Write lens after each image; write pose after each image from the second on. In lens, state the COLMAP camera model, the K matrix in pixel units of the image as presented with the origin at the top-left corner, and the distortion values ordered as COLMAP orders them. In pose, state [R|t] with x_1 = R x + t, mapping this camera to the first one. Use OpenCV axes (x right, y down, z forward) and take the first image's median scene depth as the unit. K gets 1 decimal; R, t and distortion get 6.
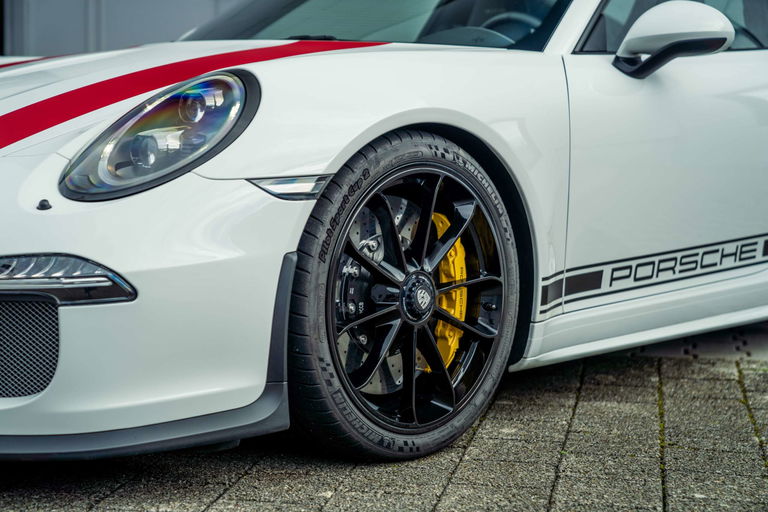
lens RADIAL K [[1458.8, 0, 380.8], [0, 1458.8, 258.5], [0, 0, 1]] dist [0.358218, 0.000000]
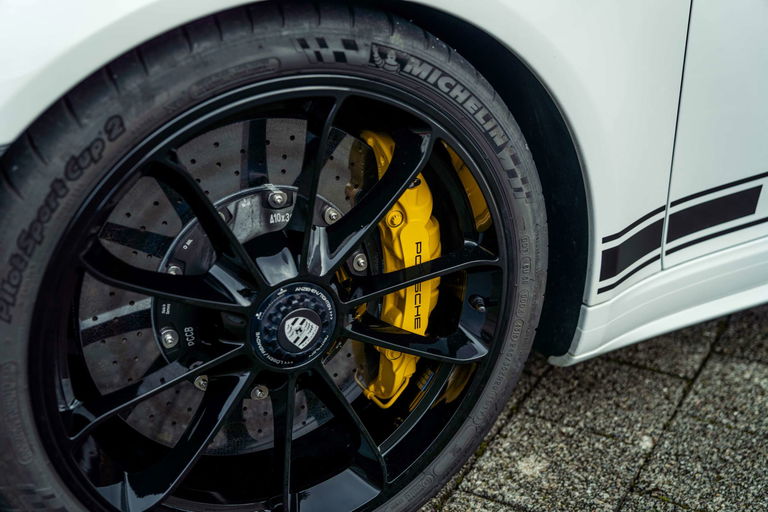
lens RADIAL K [[1091.4, 0, 380.1], [0, 1091.4, 257.1], [0, 0, 1]] dist [0.201076, 0.000000]
pose [[0.944914, 0.117239, -0.305602, 0.162232], [-0.001593, 0.935289, 0.353882, -0.128383], [0.327315, -0.333901, 0.883954, 0.627171]]
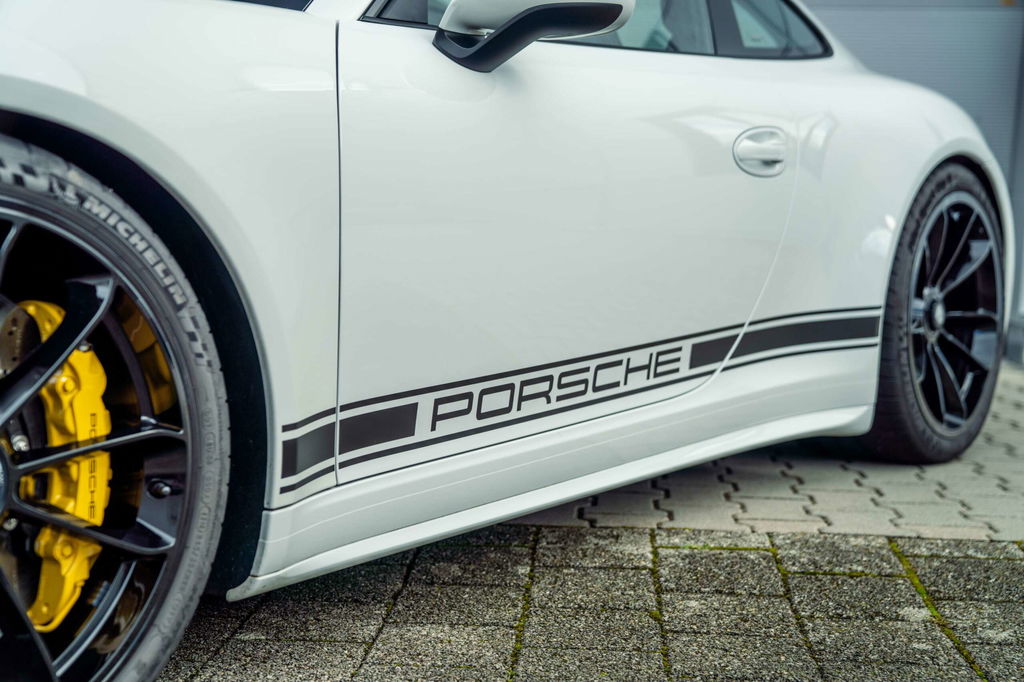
lens RADIAL K [[1455.1, 0, 508.1], [0, 1455.1, 339.5], [0, 0, 1]] dist [0.201076, 0.000000]
pose [[0.993790, -0.002308, 0.111250, 0.136110], [0.002424, 0.999997, -0.000909, -0.017698], [-0.111247, 0.001173, 0.993792, 0.482072]]
